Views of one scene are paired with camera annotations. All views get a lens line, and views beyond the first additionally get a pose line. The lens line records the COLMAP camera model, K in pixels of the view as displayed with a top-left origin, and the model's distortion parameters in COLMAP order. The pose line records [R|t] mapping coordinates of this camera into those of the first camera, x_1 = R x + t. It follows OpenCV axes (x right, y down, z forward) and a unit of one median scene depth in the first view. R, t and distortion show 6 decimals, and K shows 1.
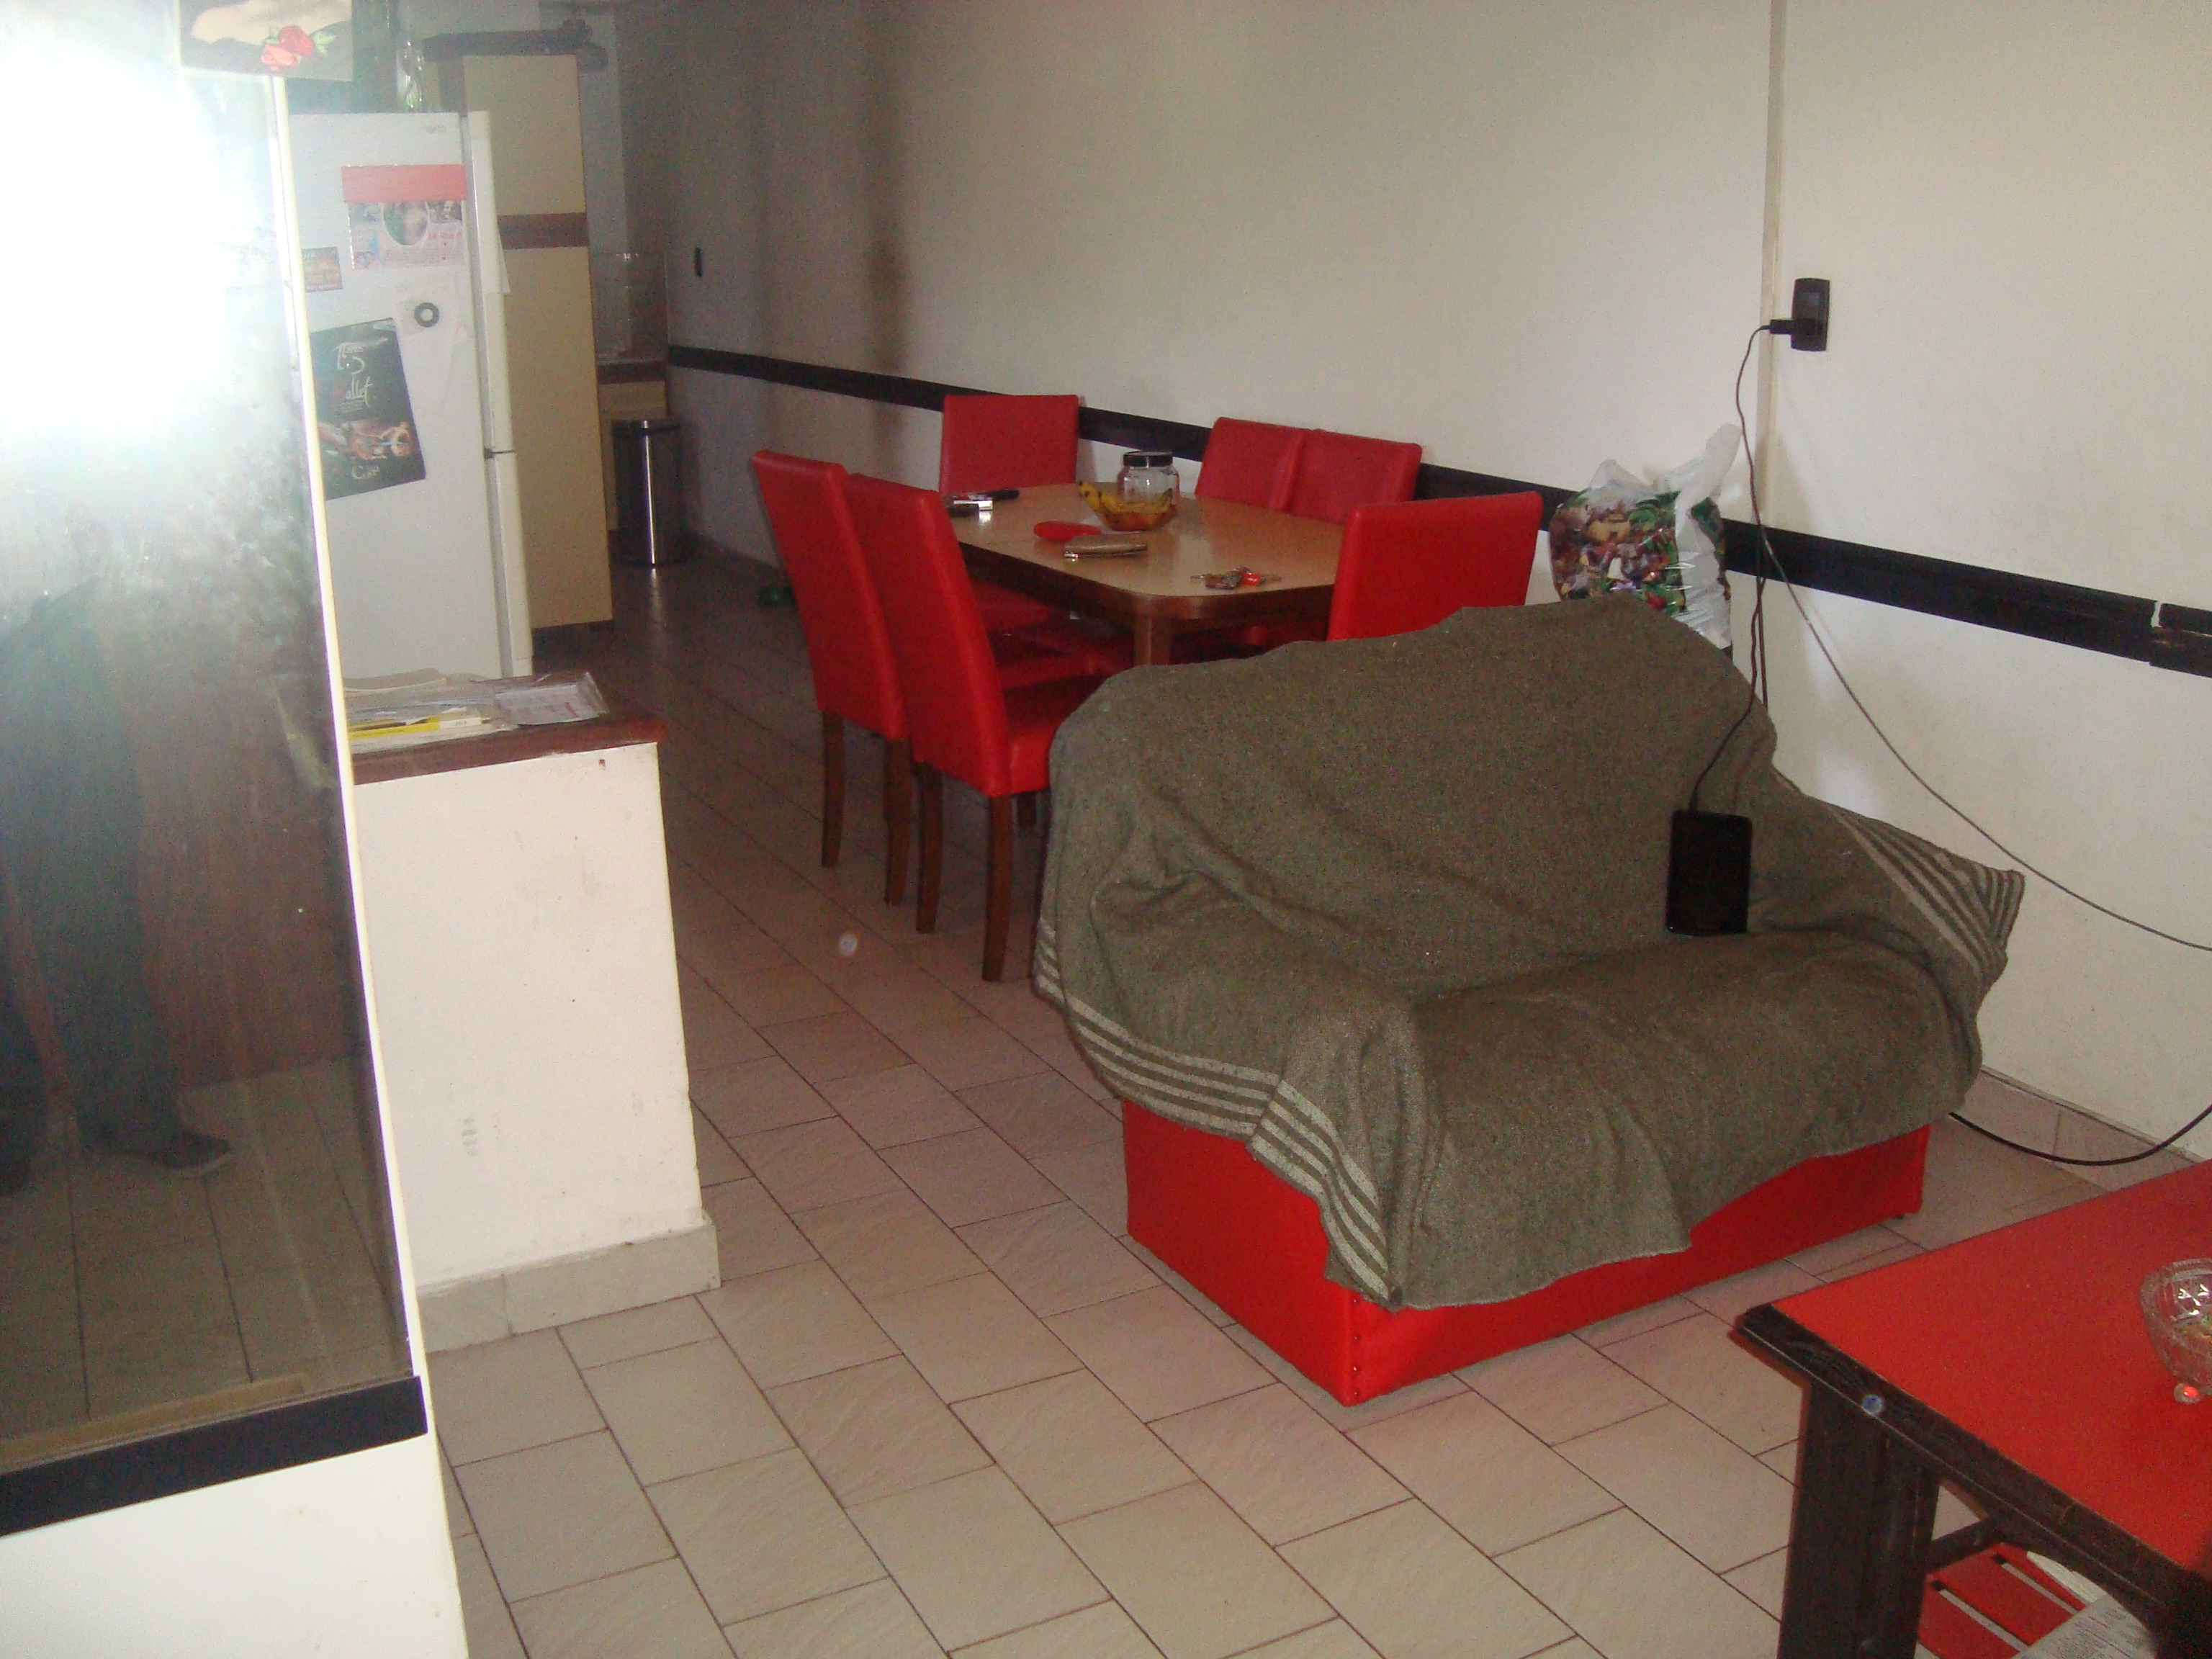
lens RADIAL K [[2135.3, 0, 1106.0], [0, 2135.3, 829.5], [0, 0, 1]] dist [-0.098950, 0.015266]
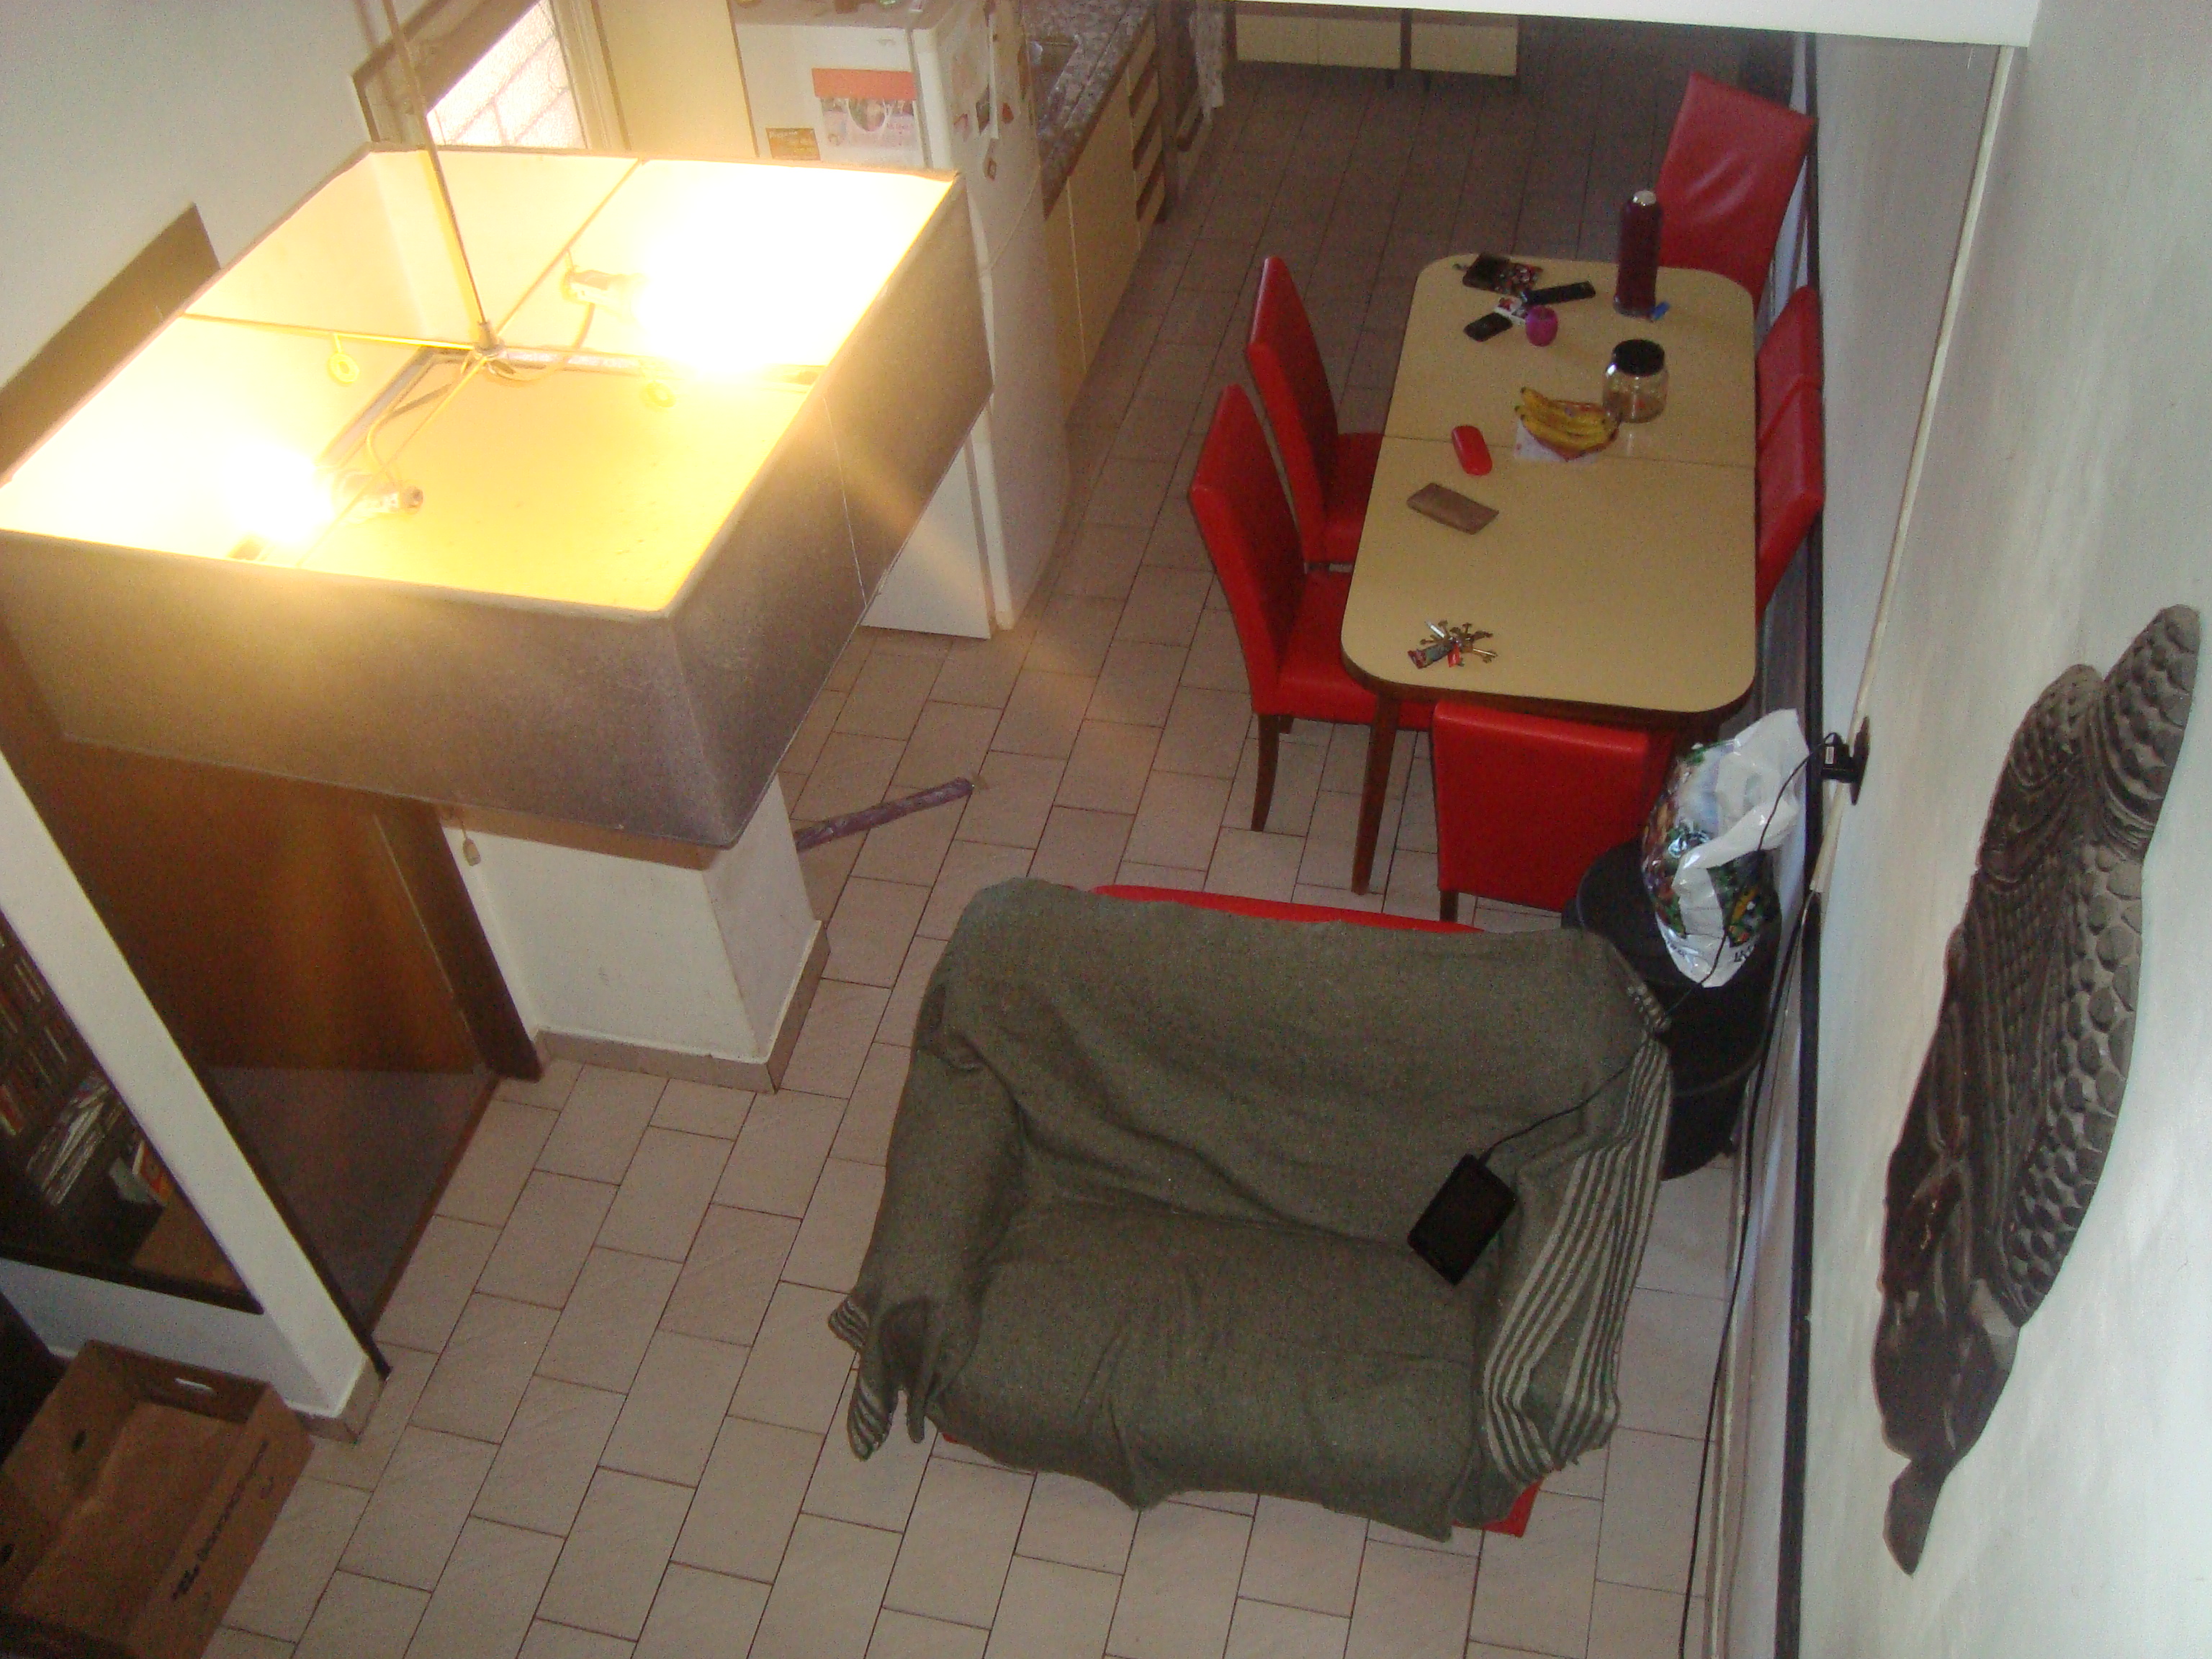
lens RADIAL K [[2135.3, 0, 1106.0], [0, 2135.3, 829.5], [0, 0, 1]] dist [-0.098950, 0.015266]
pose [[0.750043, 0.447484, -0.487025, 0.500397], [-0.133099, 0.823425, 0.551594, -0.619578], [0.647858, -0.348897, 0.677164, 0.165244]]
